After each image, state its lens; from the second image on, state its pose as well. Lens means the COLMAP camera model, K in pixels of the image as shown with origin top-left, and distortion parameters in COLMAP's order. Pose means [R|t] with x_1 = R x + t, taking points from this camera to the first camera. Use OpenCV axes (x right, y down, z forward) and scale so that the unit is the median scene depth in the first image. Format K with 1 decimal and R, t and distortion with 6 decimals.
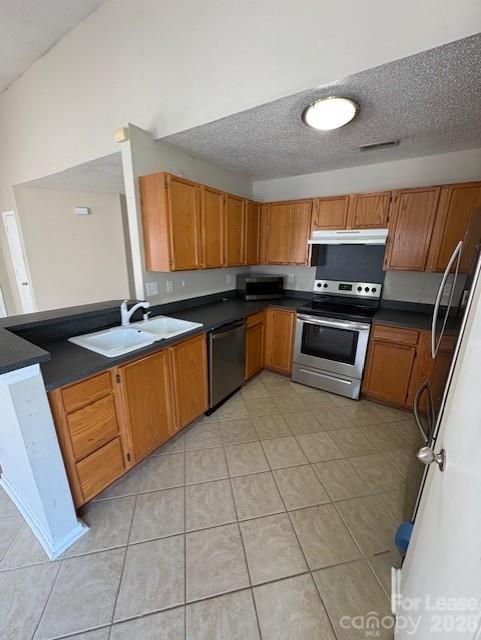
lens RADIAL K [[256.0, 0, 241.5], [0, 256.0, 320.3], [0, 0, 1]] dist [0.001150, 0.000556]
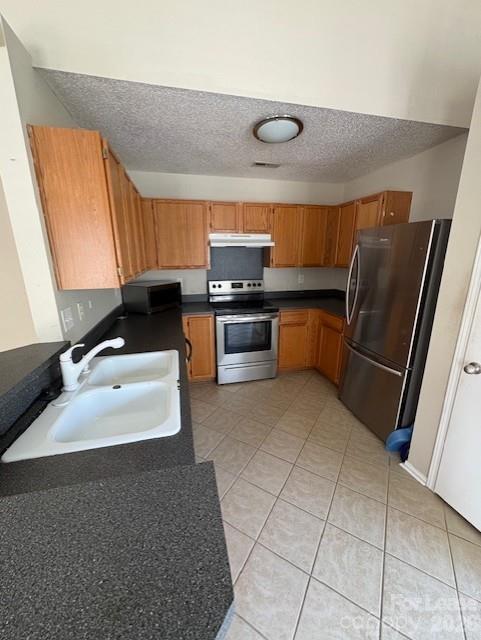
lens RADIAL K [[256.0, 0, 241.5], [0, 256.0, 320.3], [0, 0, 1]] dist [0.001150, 0.000556]
pose [[0.680215, -0.201350, 0.704816, -0.448248], [0.205474, 0.975360, 0.080336, -0.077489], [-0.703625, 0.090176, 0.704827, 0.254837]]
